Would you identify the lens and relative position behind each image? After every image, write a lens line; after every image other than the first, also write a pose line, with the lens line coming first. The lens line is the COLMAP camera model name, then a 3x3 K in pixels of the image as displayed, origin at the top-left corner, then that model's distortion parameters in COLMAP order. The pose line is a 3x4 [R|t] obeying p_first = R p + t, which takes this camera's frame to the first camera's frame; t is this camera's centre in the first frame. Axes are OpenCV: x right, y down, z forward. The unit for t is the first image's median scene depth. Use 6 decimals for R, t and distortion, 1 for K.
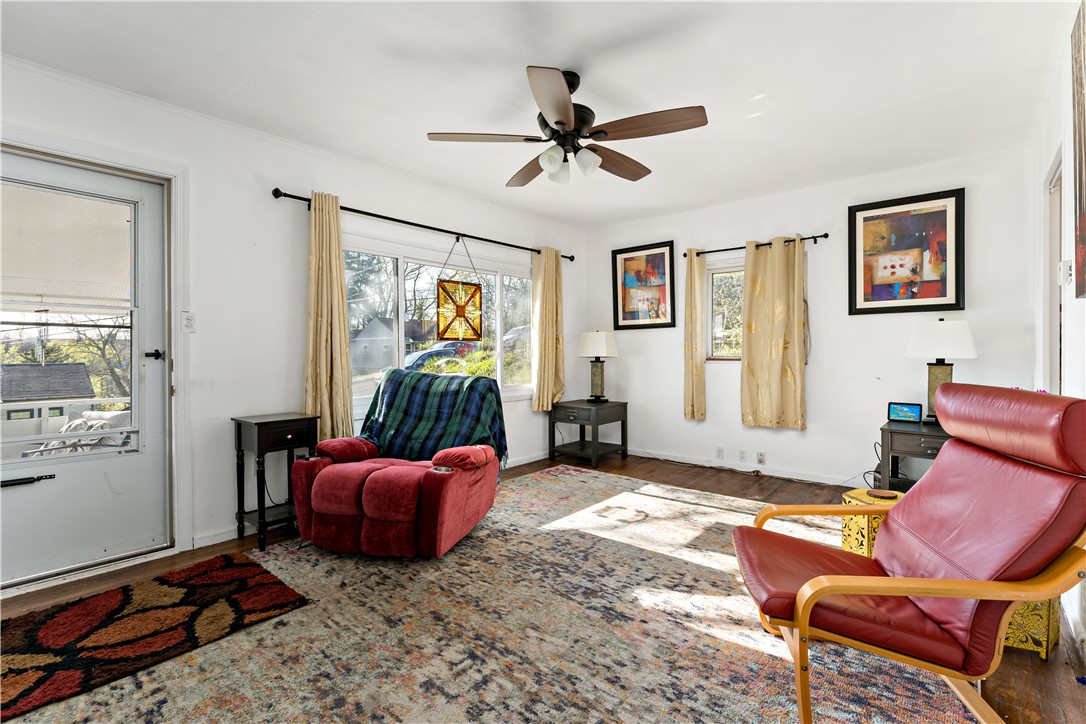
lens RADIAL K [[499.9, 0, 545.1], [0, 499.9, 343.4], [0, 0, 1]] dist [-0.000934, -0.000455]
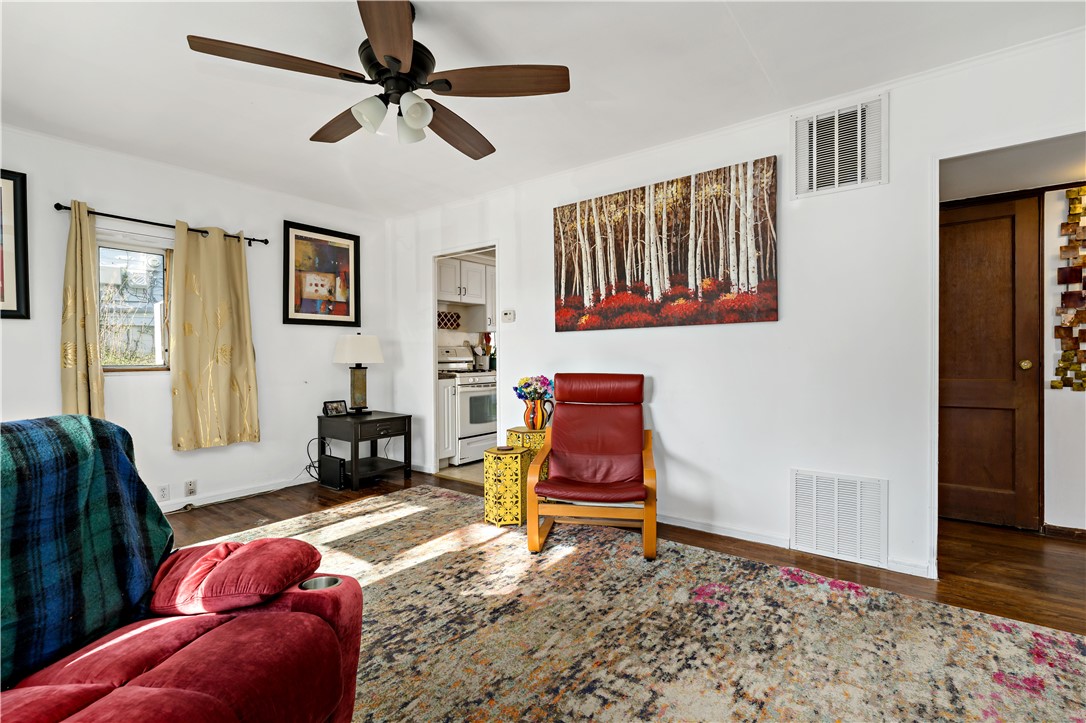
lens RADIAL K [[503.7, 0, 547.8], [0, 503.7, 353.5], [0, 0, 1]] dist [-0.001836, -0.000226]
pose [[-0.067854, 0.010008, 0.997645, -0.557581], [-0.010605, 0.999886, -0.010752, 0.013110], [-0.997639, -0.011309, -0.067740, 0.601742]]
